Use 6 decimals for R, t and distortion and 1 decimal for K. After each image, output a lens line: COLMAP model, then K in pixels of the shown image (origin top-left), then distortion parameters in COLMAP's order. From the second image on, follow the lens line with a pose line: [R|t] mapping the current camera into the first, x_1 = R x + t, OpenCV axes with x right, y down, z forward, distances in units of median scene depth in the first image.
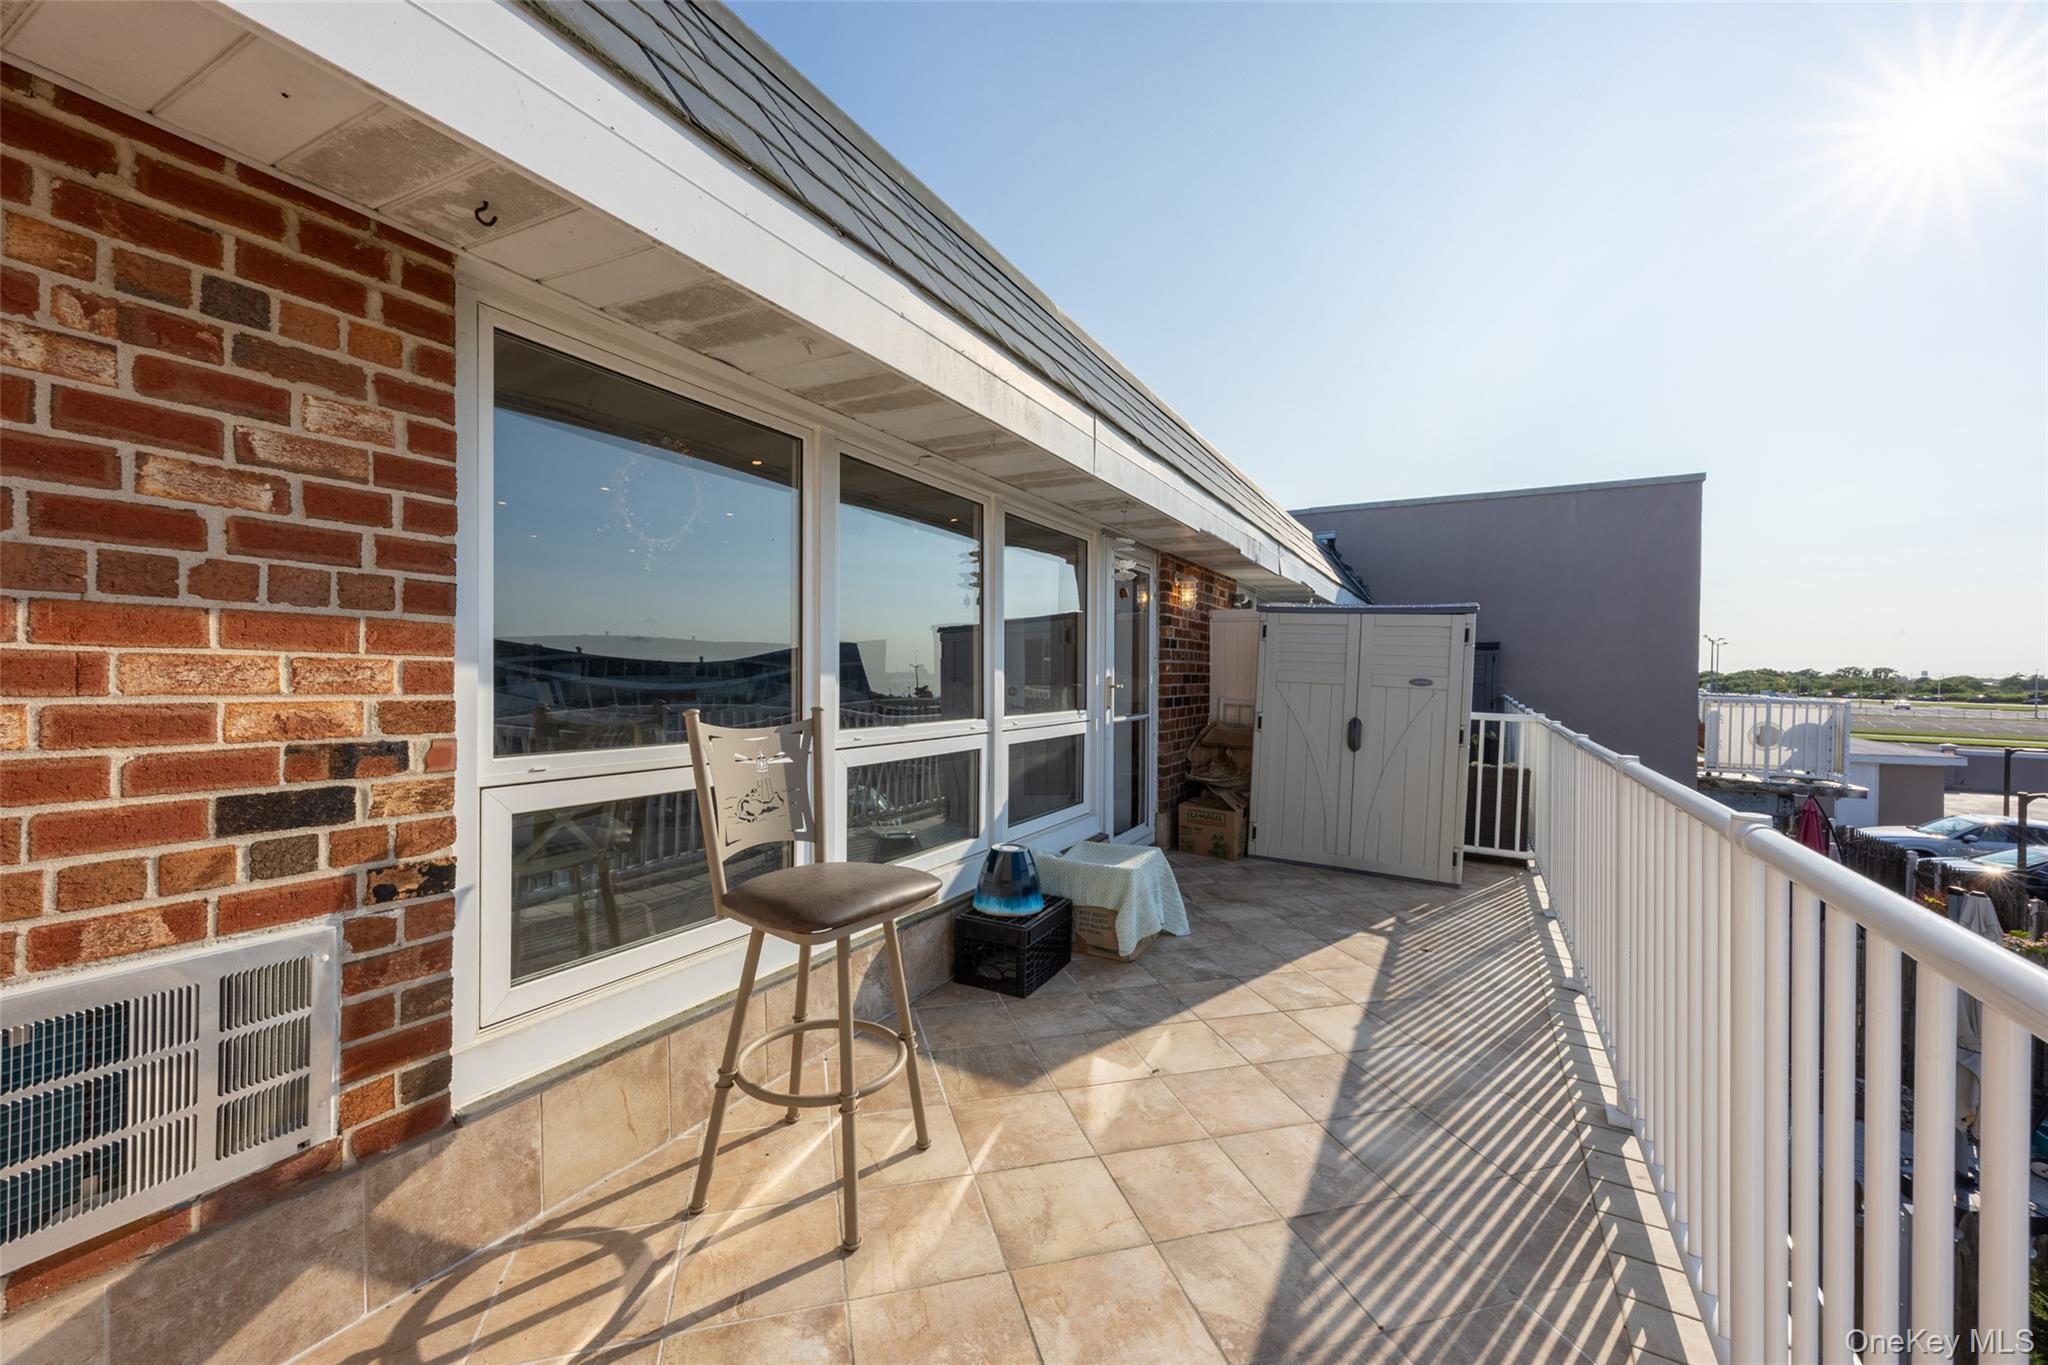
lens RADIAL K [[802.6, 0, 1041.3], [0, 802.6, 681.6], [0, 0, 1]] dist [0.000872, 0.006328]
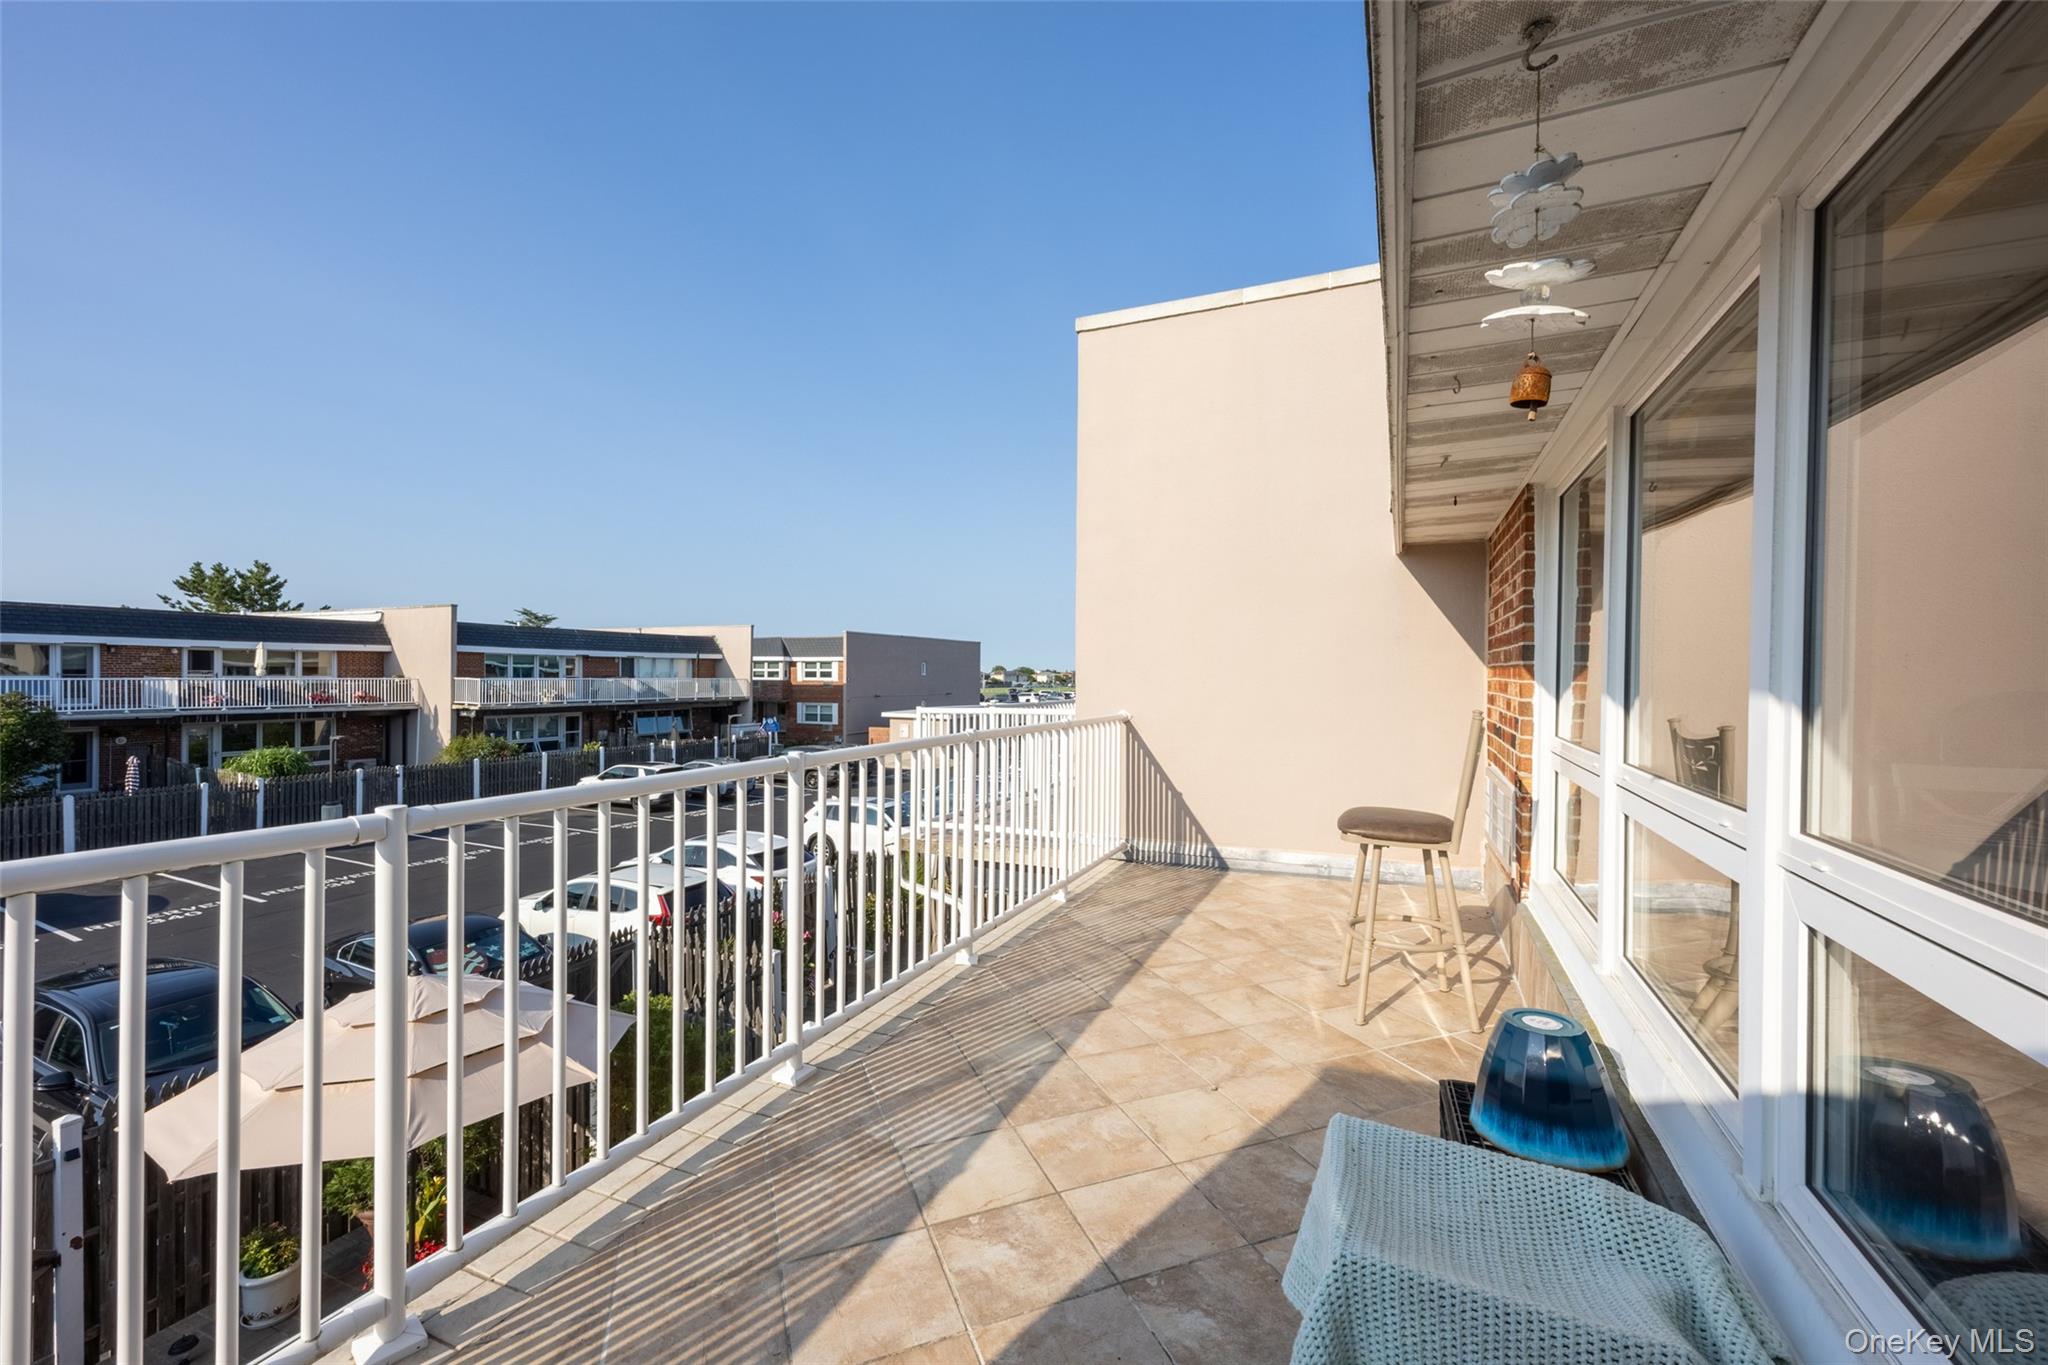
lens RADIAL K [[818.4, 0, 1024.0], [0, 818.4, 682.5], [0, 0, 1]] dist [0.002370, 0.000055]
pose [[-0.997962, -0.016361, -0.061679, 0.246752], [-0.017339, 0.999732, 0.015361, -0.012291], [0.061411, 0.016399, -0.997978, 1.094315]]
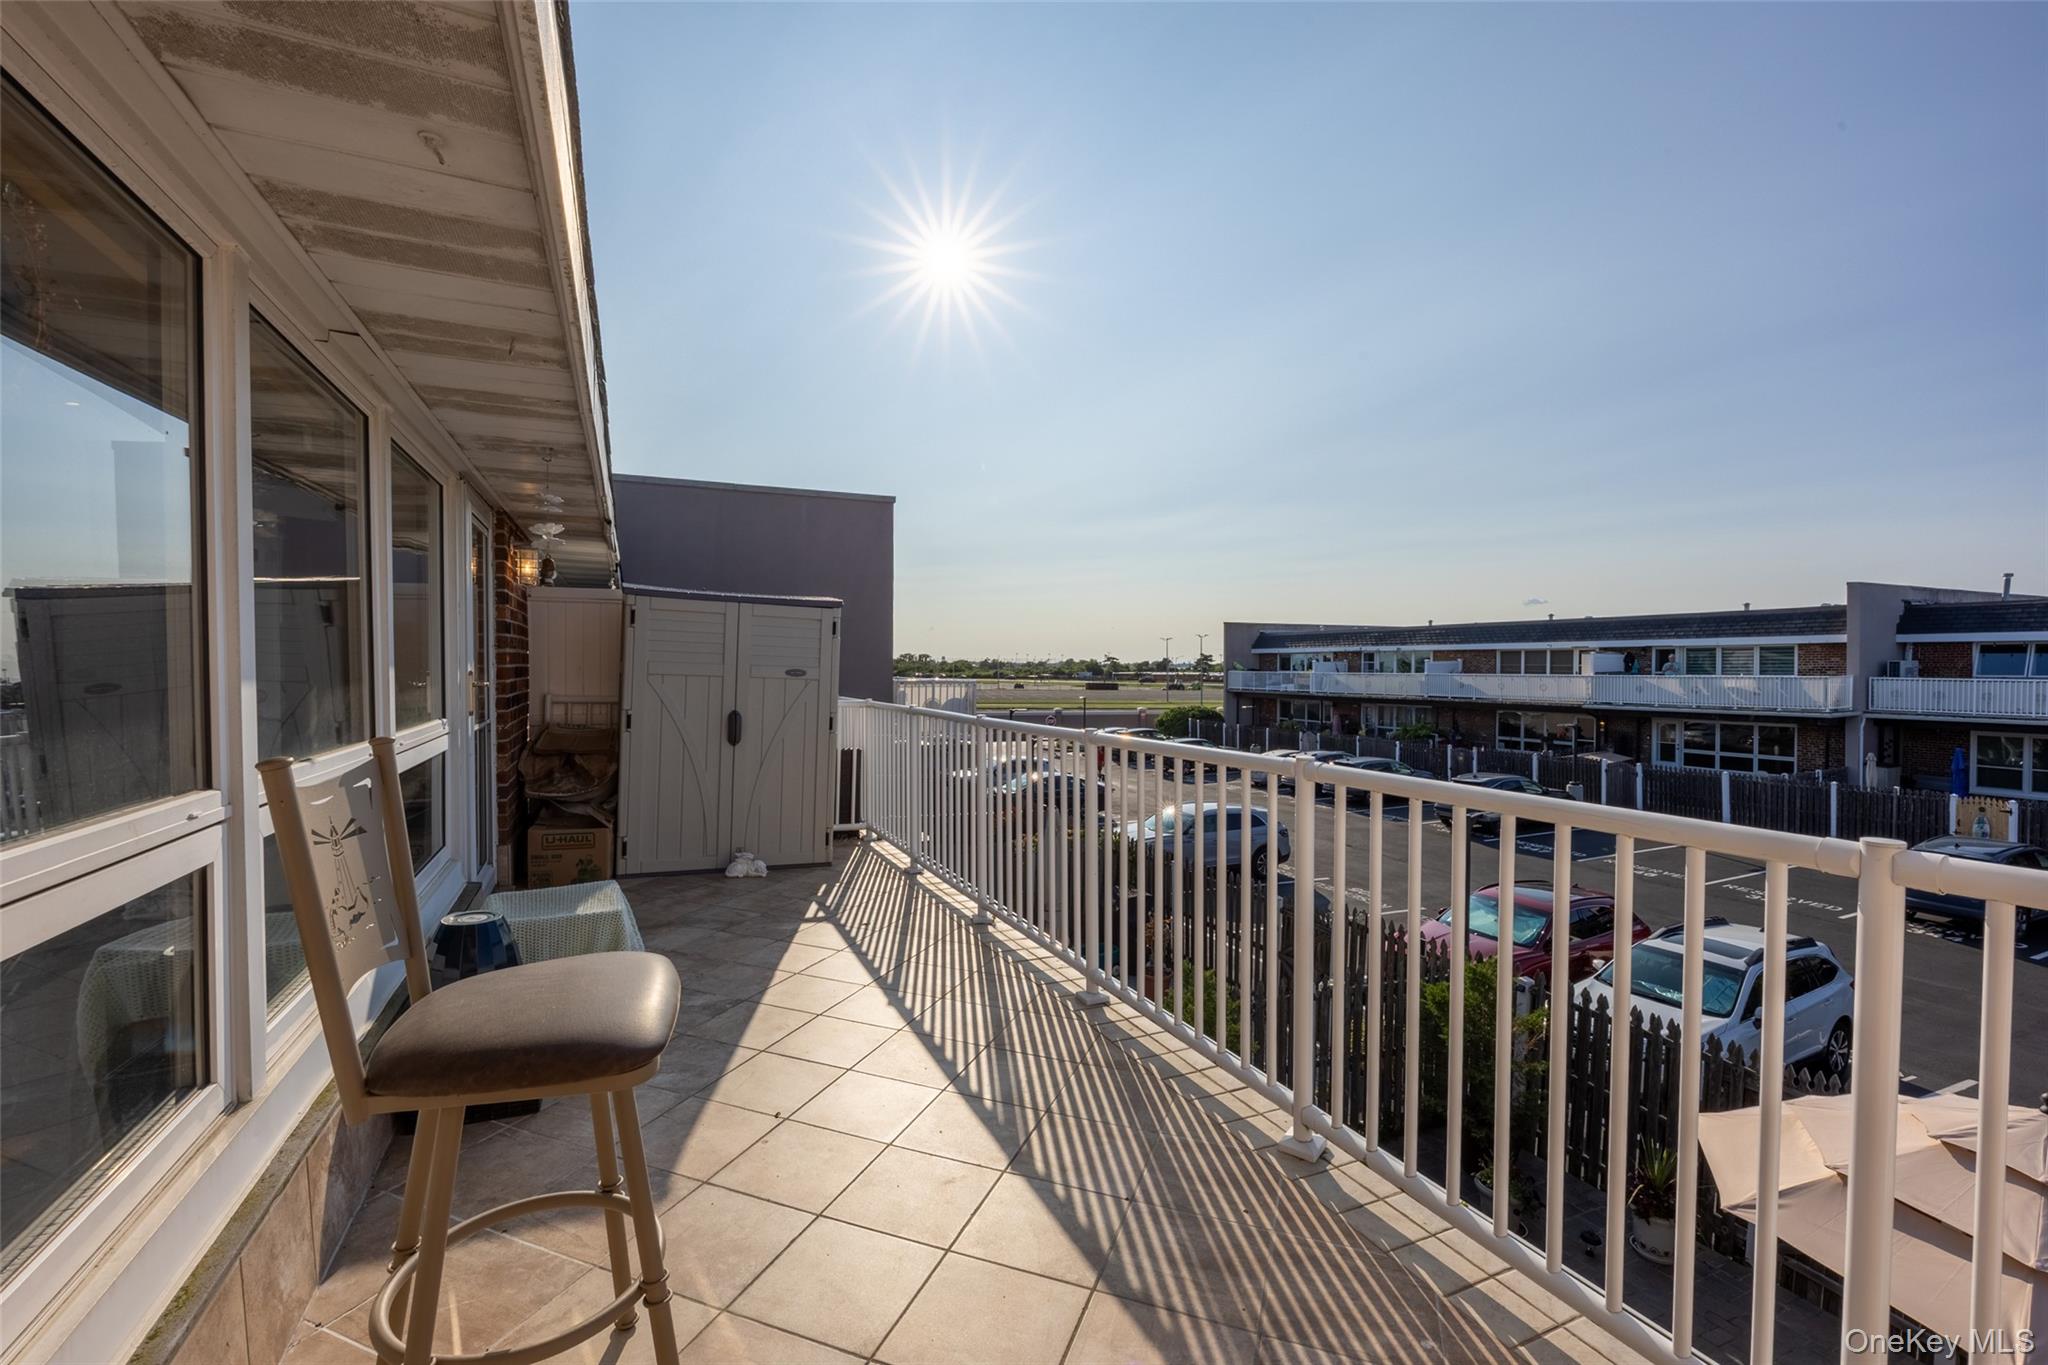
lens RADIAL K [[862.2, 0, 1024.0], [0, 862.2, 682.5], [0, 0, 1]] dist [-0.014831, 0.000858]
pose [[0.609126, -0.024203, 0.792704, -0.242418], [0.010195, 0.999691, 0.022689, -0.009687], [-0.793008, -0.005738, 0.609184, 0.111538]]
